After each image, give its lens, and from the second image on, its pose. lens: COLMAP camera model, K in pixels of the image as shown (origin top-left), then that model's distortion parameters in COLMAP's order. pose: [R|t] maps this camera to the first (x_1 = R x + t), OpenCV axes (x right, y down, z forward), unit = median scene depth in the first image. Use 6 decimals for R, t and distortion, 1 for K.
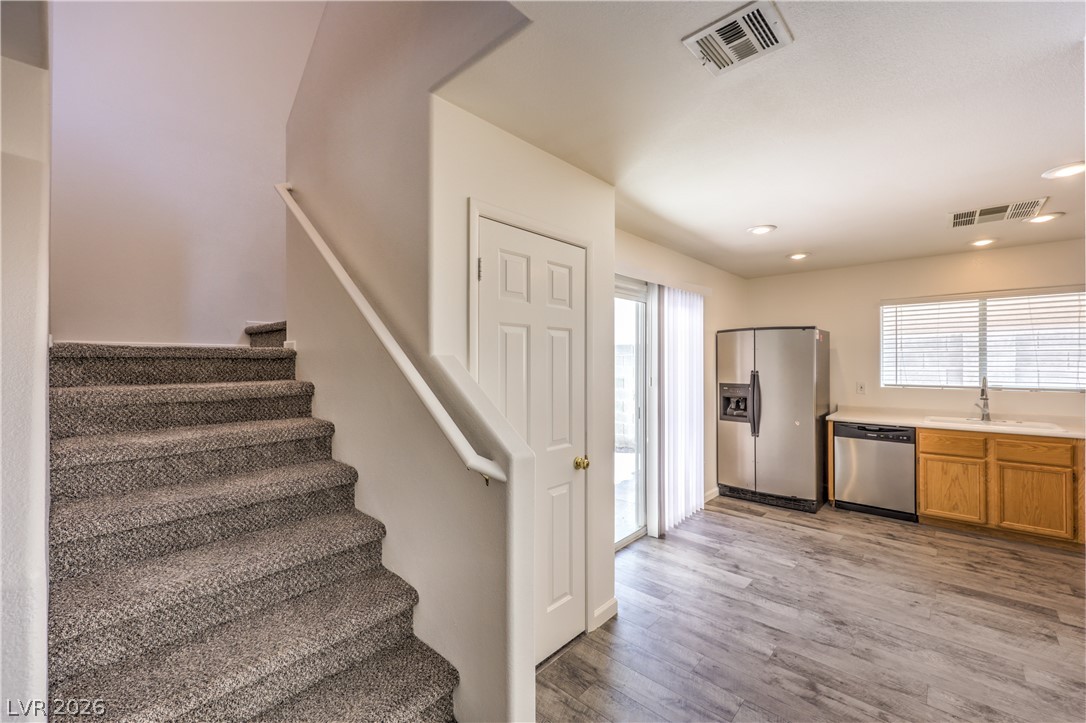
lens RADIAL K [[451.8, 0, 541.0], [0, 451.8, 360.0], [0, 0, 1]] dist [-0.001494, 0.000386]
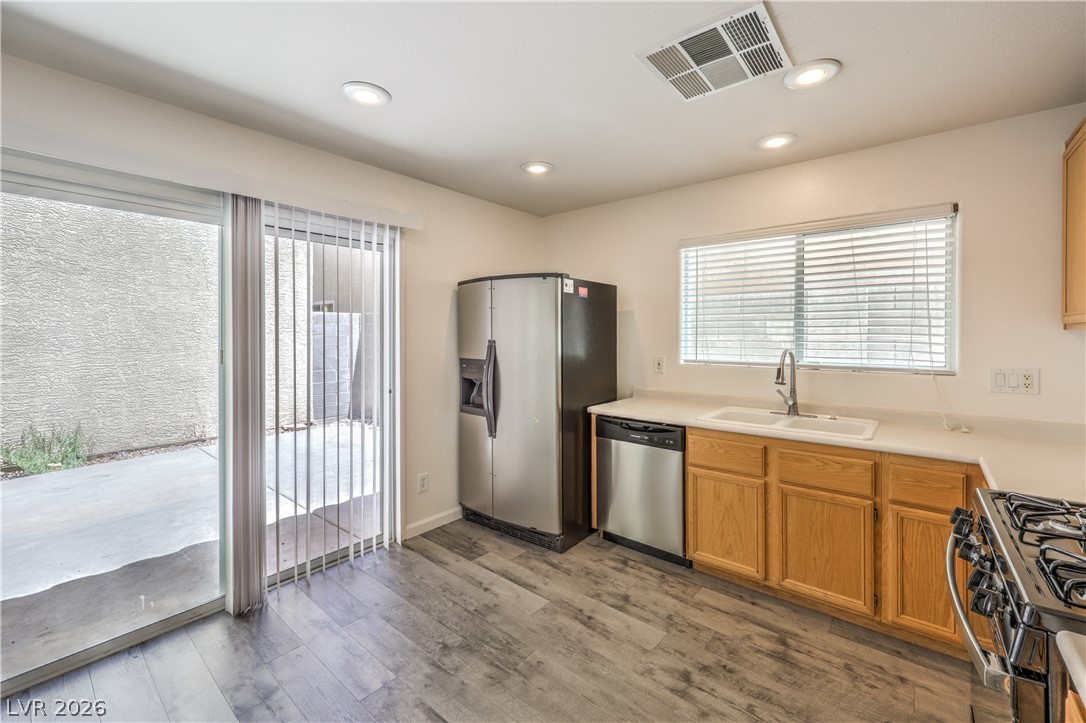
lens RADIAL K [[451.8, 0, 559.3], [0, 451.8, 339.9], [0, 0, 1]] dist [-0.001494, 0.000386]
pose [[0.998535, 0.002550, 0.054051, 0.613741], [-0.003295, 0.999901, 0.013695, 0.015191], [-0.054011, -0.013853, 0.998444, 0.356941]]
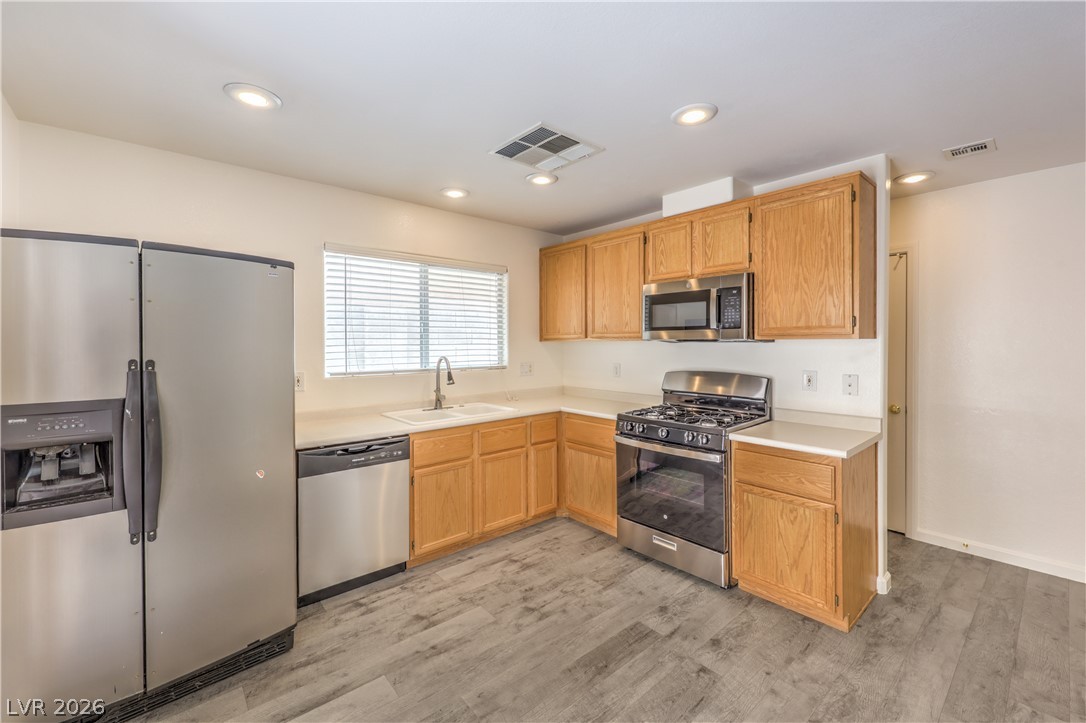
lens RADIAL K [[451.8, 0, 543.5], [0, 451.8, 345.5], [0, 0, 1]] dist [-0.001494, 0.000386]
pose [[0.111058, -0.003657, 0.993807, 0.173363], [0.001797, 0.999992, 0.003479, 0.013929], [-0.993812, 0.001400, 0.111064, 0.724646]]
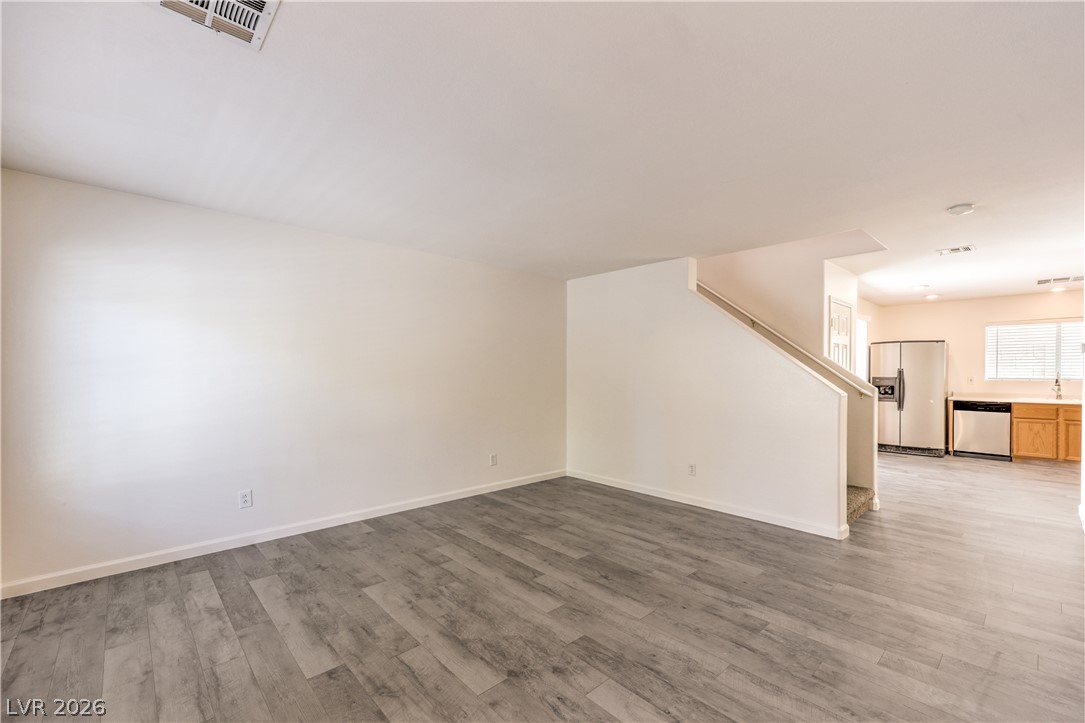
lens RADIAL K [[451.3, 0, 549.1], [0, 451.3, 376.5], [0, 0, 1]] dist [-0.001494, 0.000386]
pose [[0.995894, 0.000721, -0.090525, -0.685297], [0.000732, 0.999872, 0.016012, 0.027819], [0.090525, -0.016012, 0.995765, -0.771165]]
